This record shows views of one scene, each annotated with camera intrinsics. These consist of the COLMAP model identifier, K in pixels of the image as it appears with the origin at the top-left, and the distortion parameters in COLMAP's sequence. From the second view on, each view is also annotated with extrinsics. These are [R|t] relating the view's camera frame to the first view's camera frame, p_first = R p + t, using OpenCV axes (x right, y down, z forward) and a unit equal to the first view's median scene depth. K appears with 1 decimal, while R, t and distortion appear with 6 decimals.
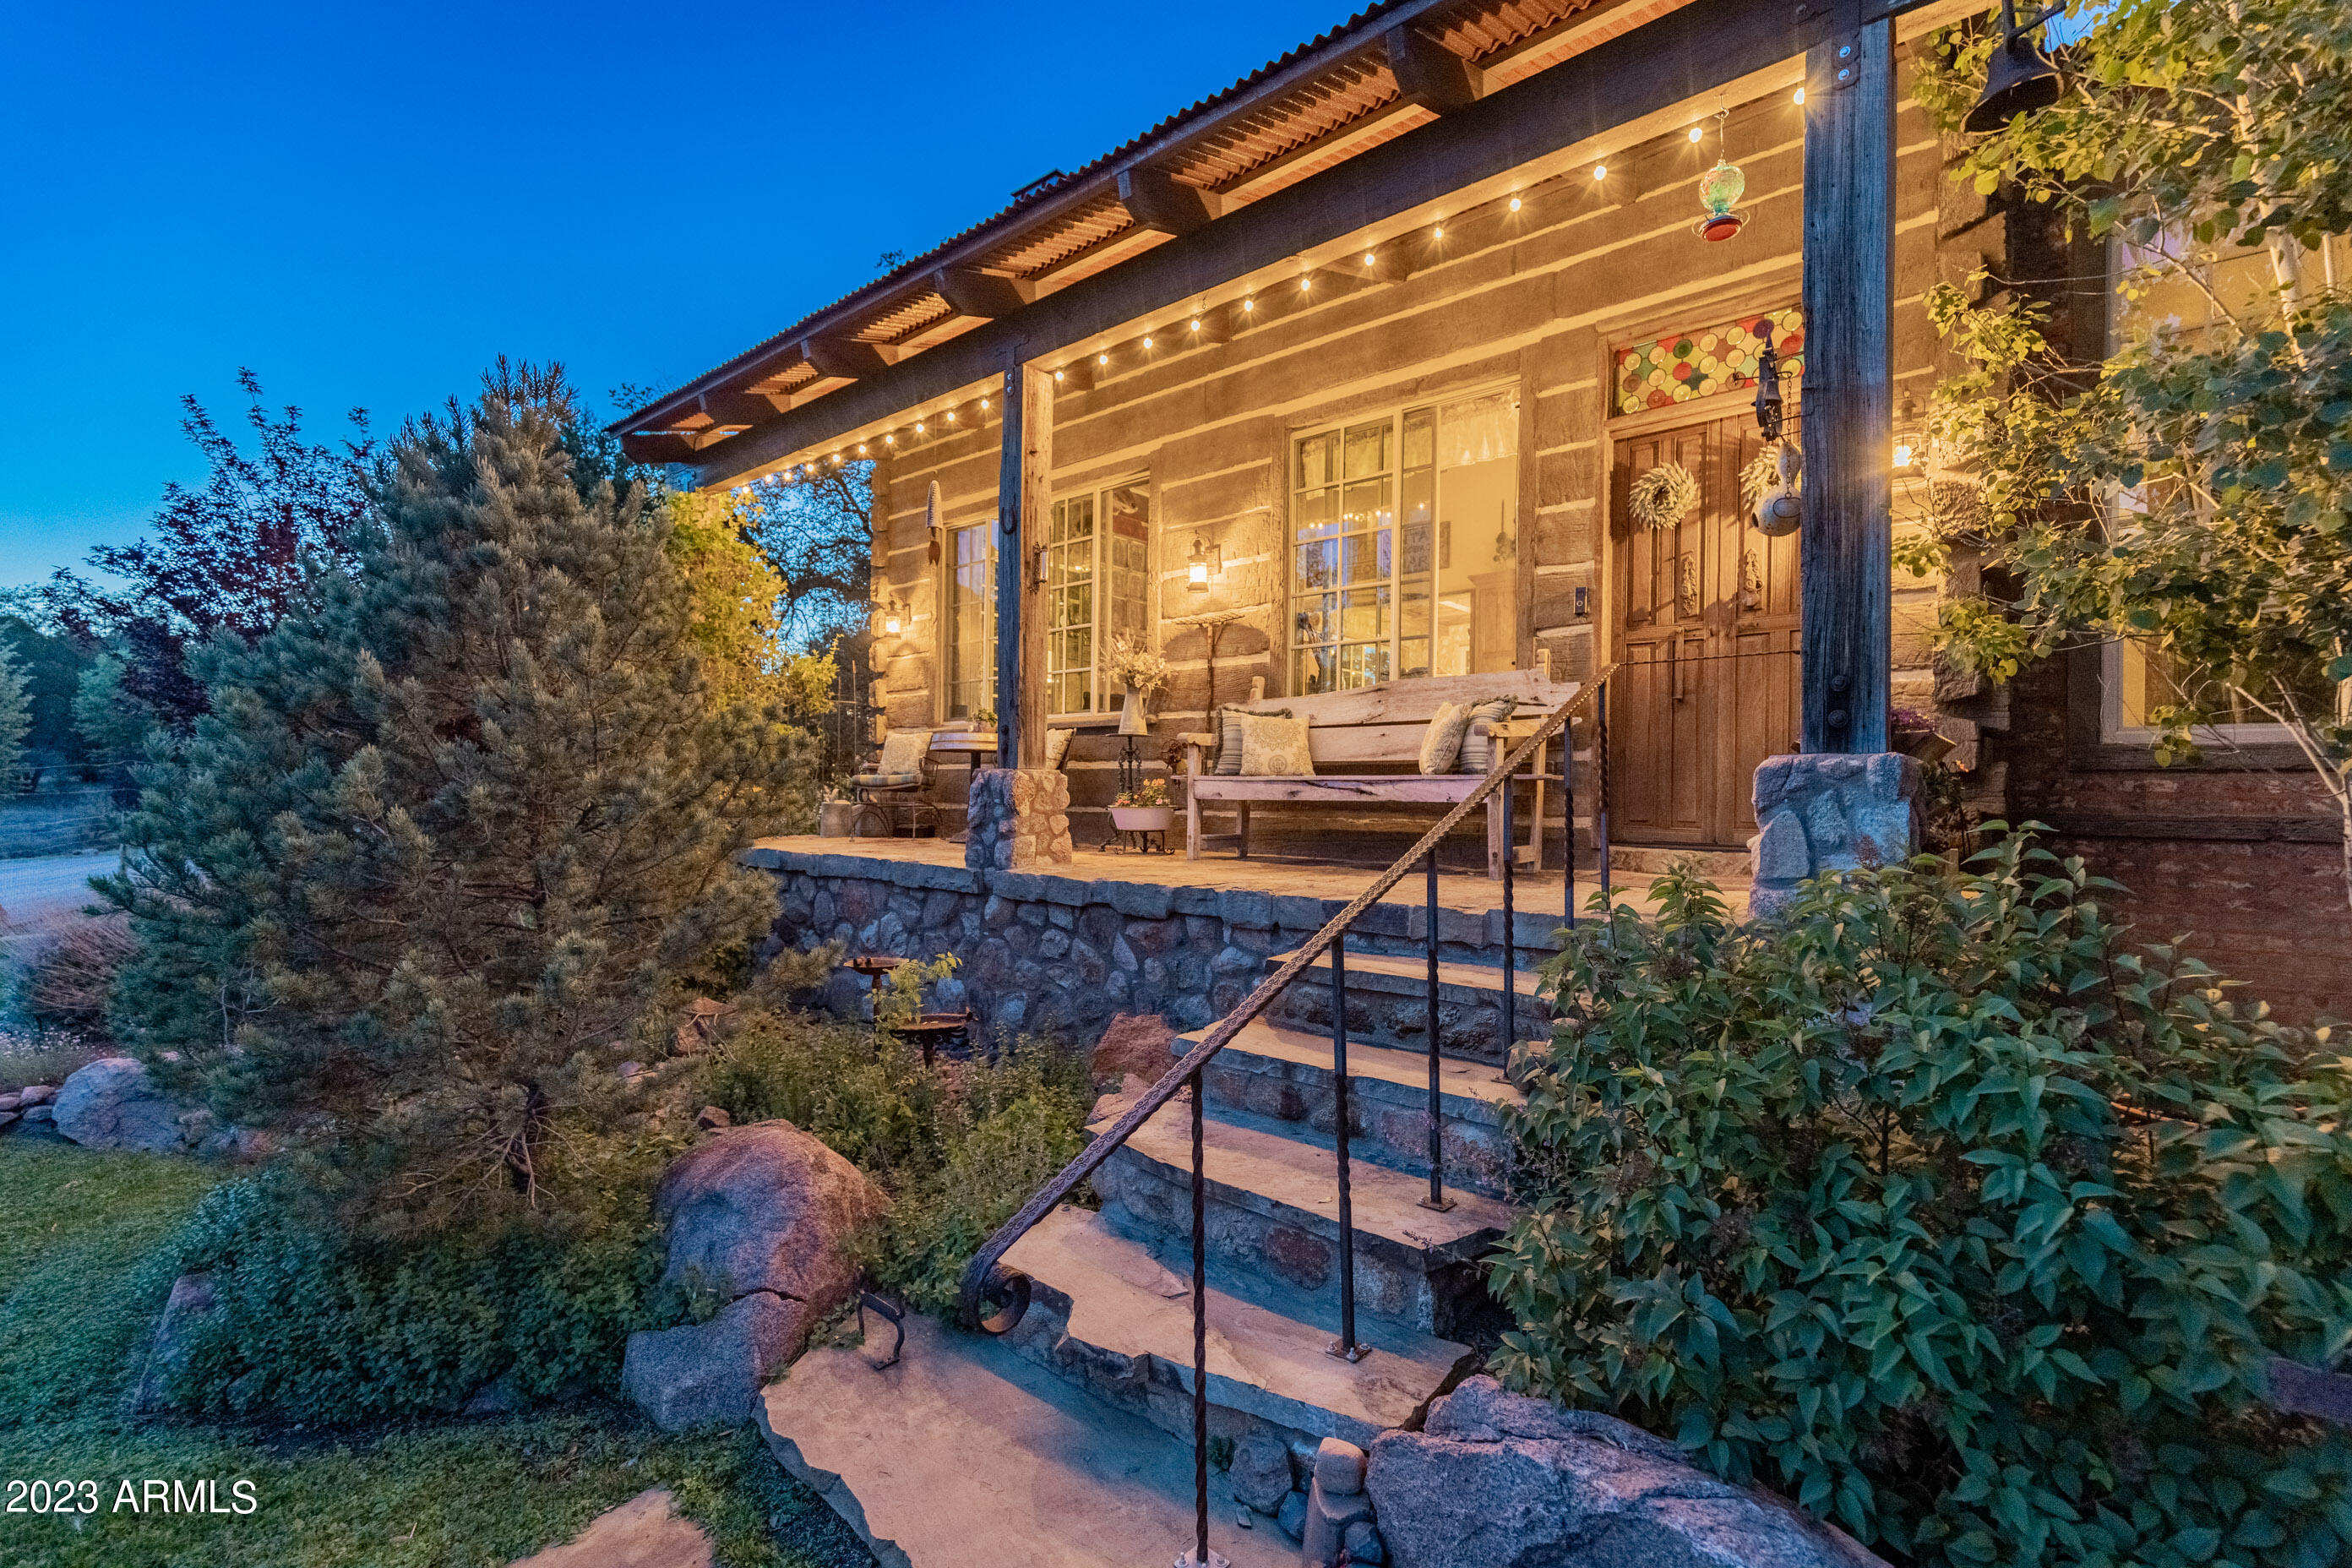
lens RADIAL K [[1075.0, 0, 1175.8], [0, 1075.0, 786.5], [0, 0, 1]] dist [0.000352, -0.000278]
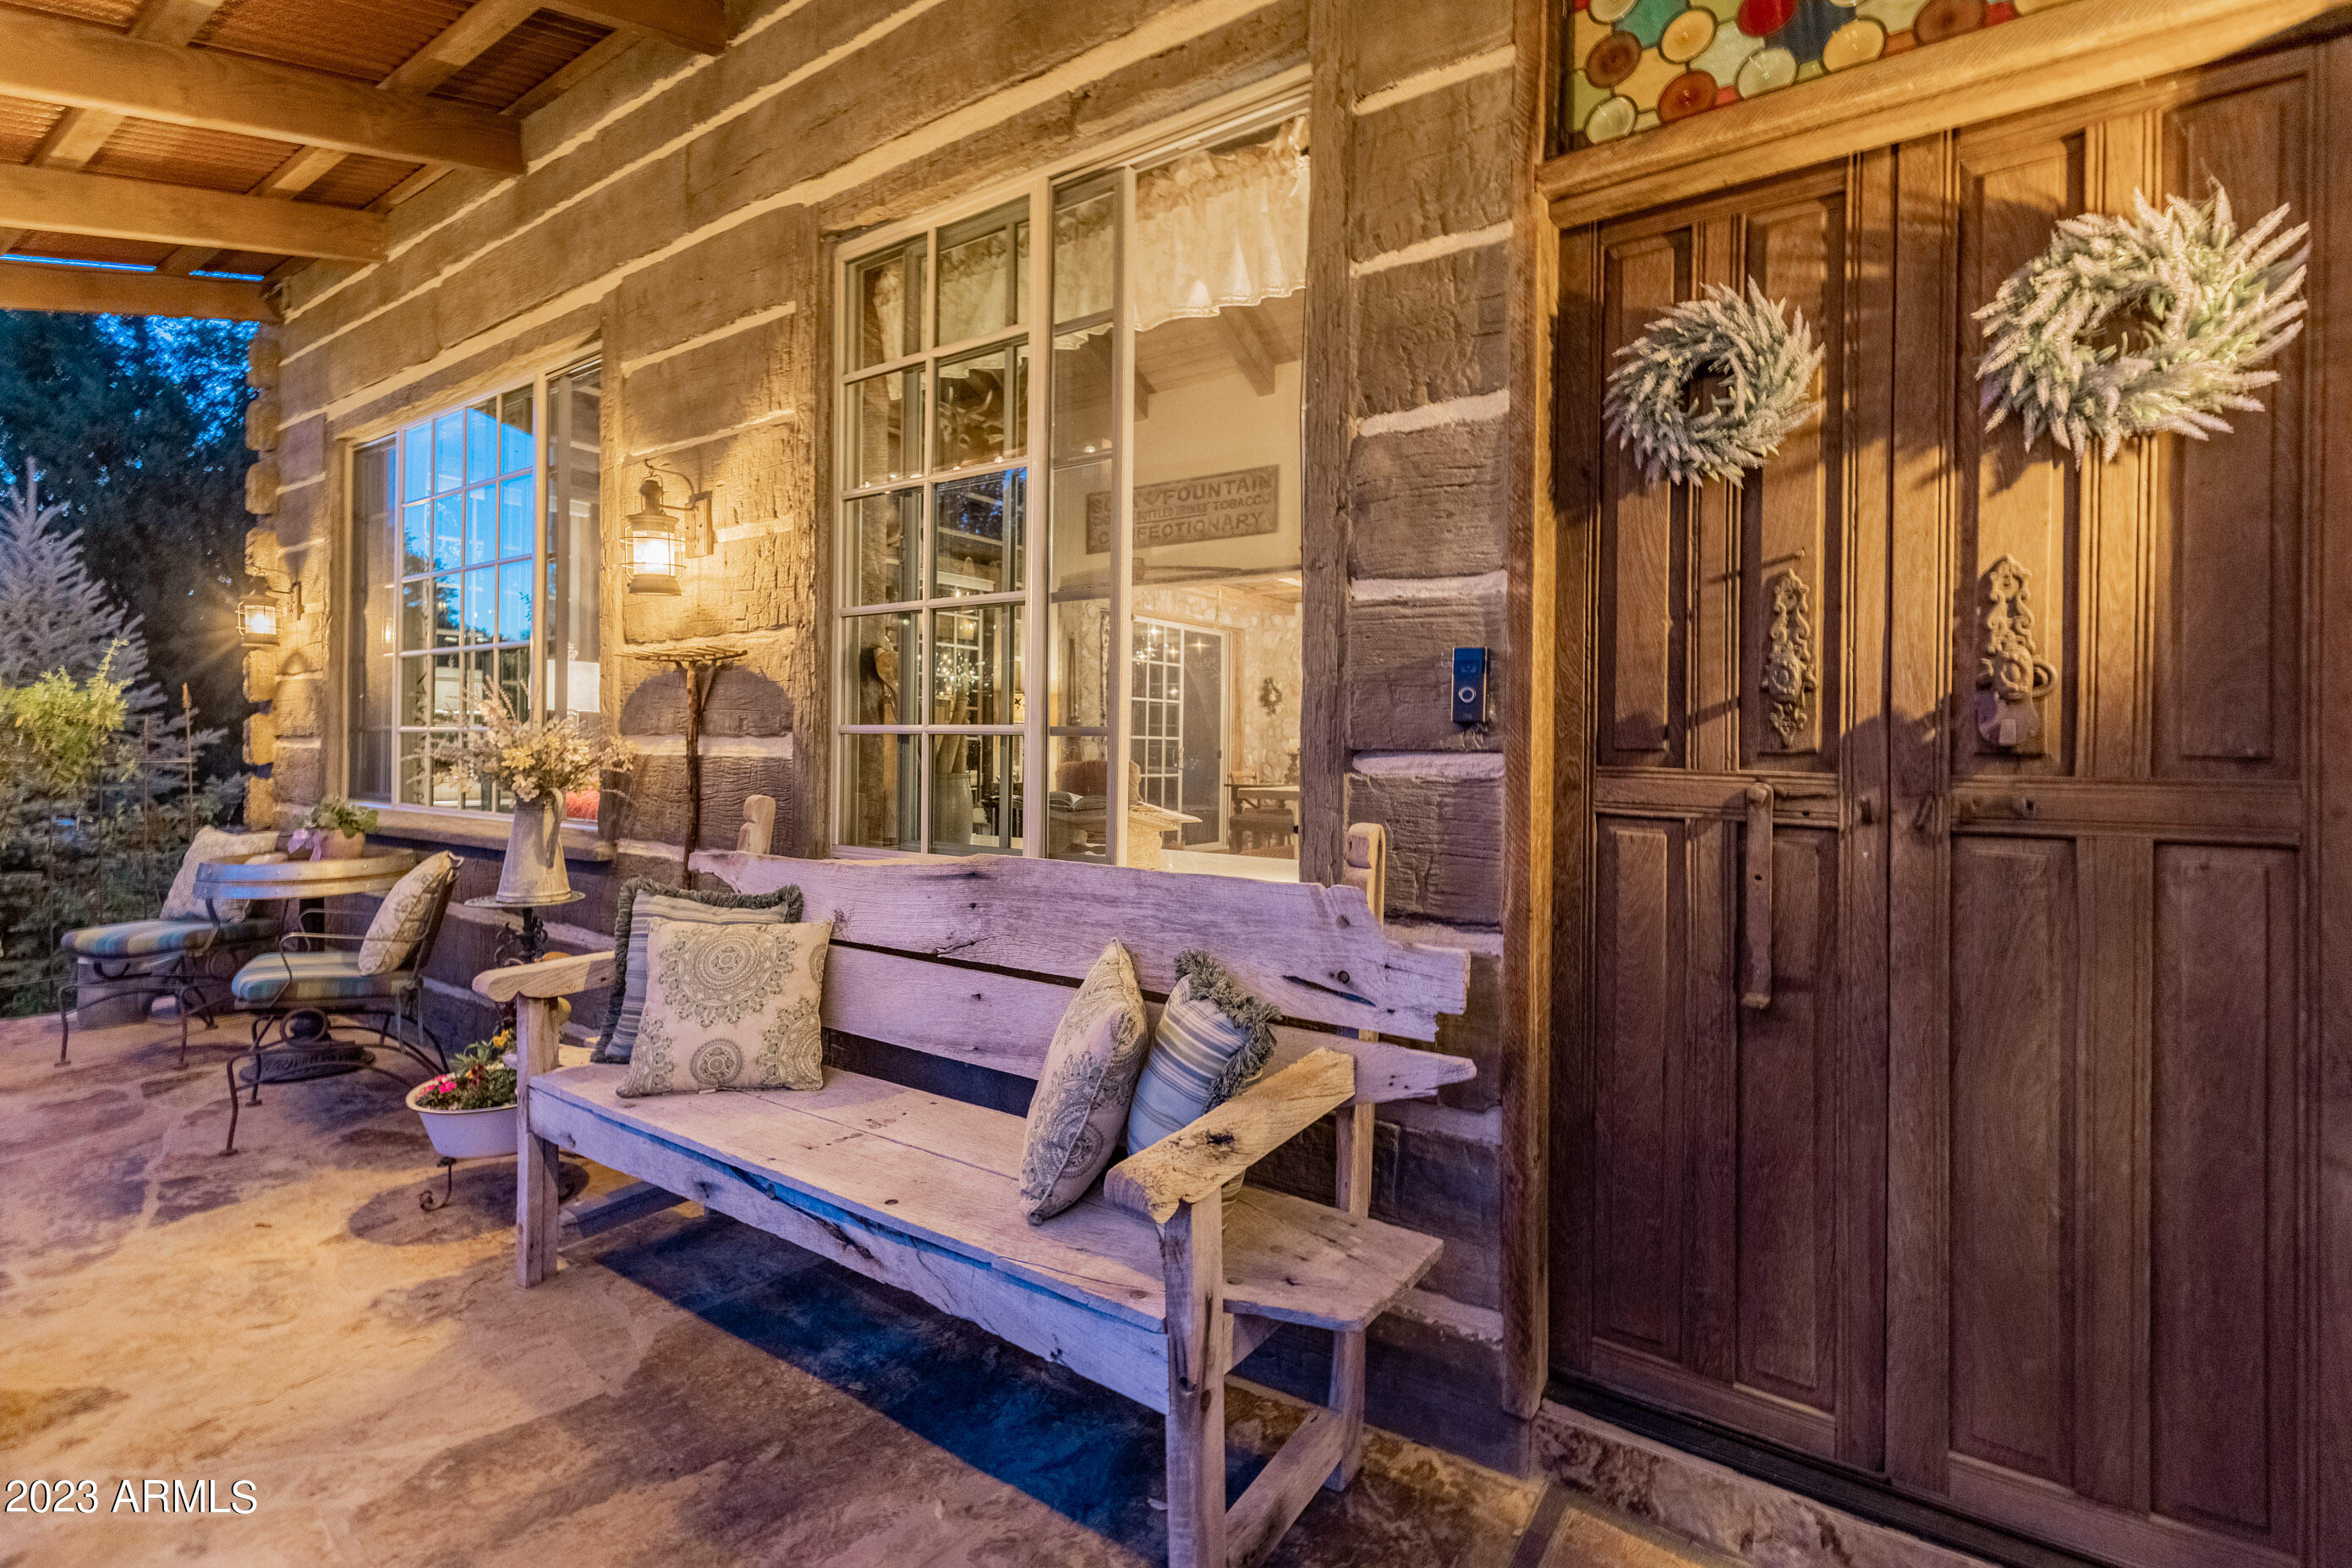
lens RADIAL K [[1075.0, 0, 1187.8], [0, 1075.0, 725.6], [0, 0, 1]] dist [0.000352, -0.000278]
pose [[0.993508, -0.003239, 0.113718, 0.246816], [0.003010, 0.999993, 0.002180, -0.161192], [-0.113724, -0.001823, 0.993511, 0.666076]]
